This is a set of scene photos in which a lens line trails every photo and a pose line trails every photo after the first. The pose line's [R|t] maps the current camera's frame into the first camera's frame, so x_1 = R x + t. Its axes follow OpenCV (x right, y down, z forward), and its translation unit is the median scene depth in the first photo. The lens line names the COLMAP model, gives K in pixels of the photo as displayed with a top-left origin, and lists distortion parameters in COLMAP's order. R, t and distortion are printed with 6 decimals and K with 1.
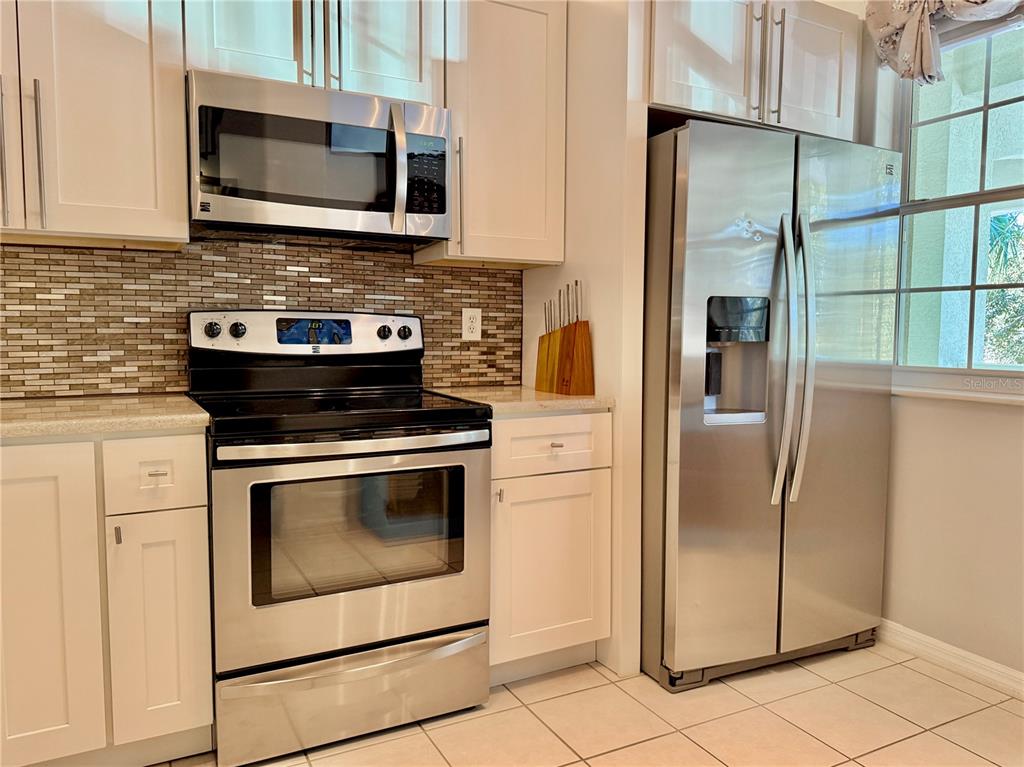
lens RADIAL K [[731.0, 0, 517.2], [0, 731.0, 382.8], [0, 0, 1]] dist [0.087675, -0.113785]
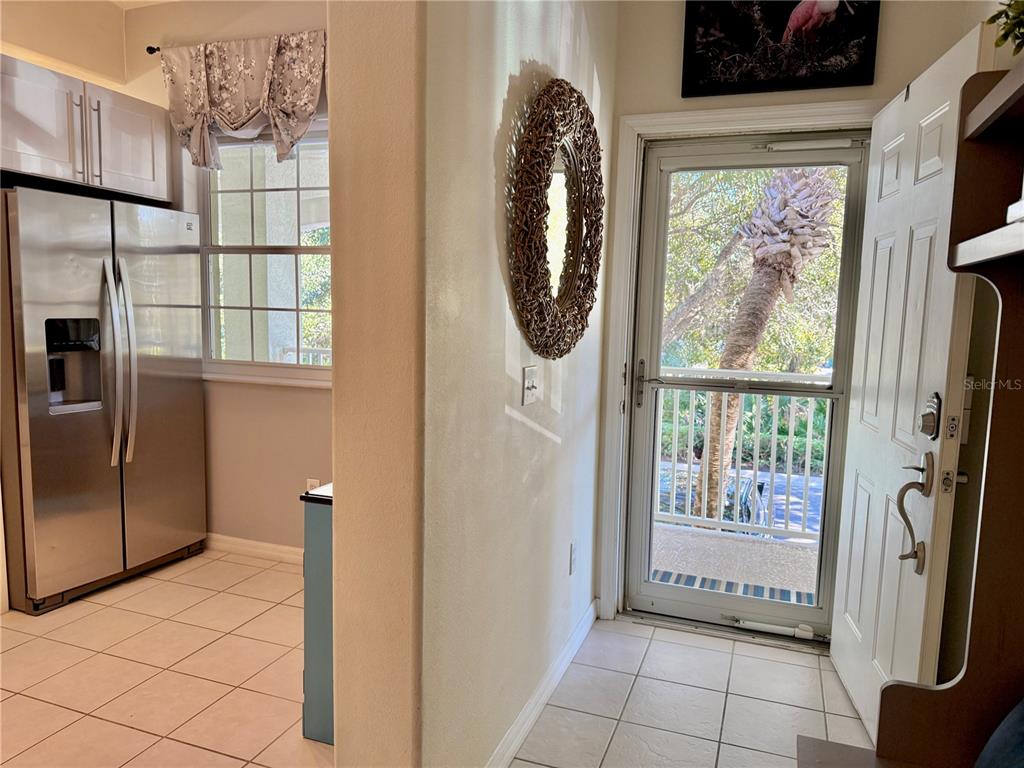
lens RADIAL K [[727.7, 0, 513.2], [0, 727.7, 392.4], [0, 0, 1]] dist [0.000293, -0.005560]
pose [[0.740368, -0.070001, 0.668547, -0.002654], [0.029642, 0.996995, 0.071564, -0.049143], [-0.671547, -0.033167, 0.740219, -0.506521]]
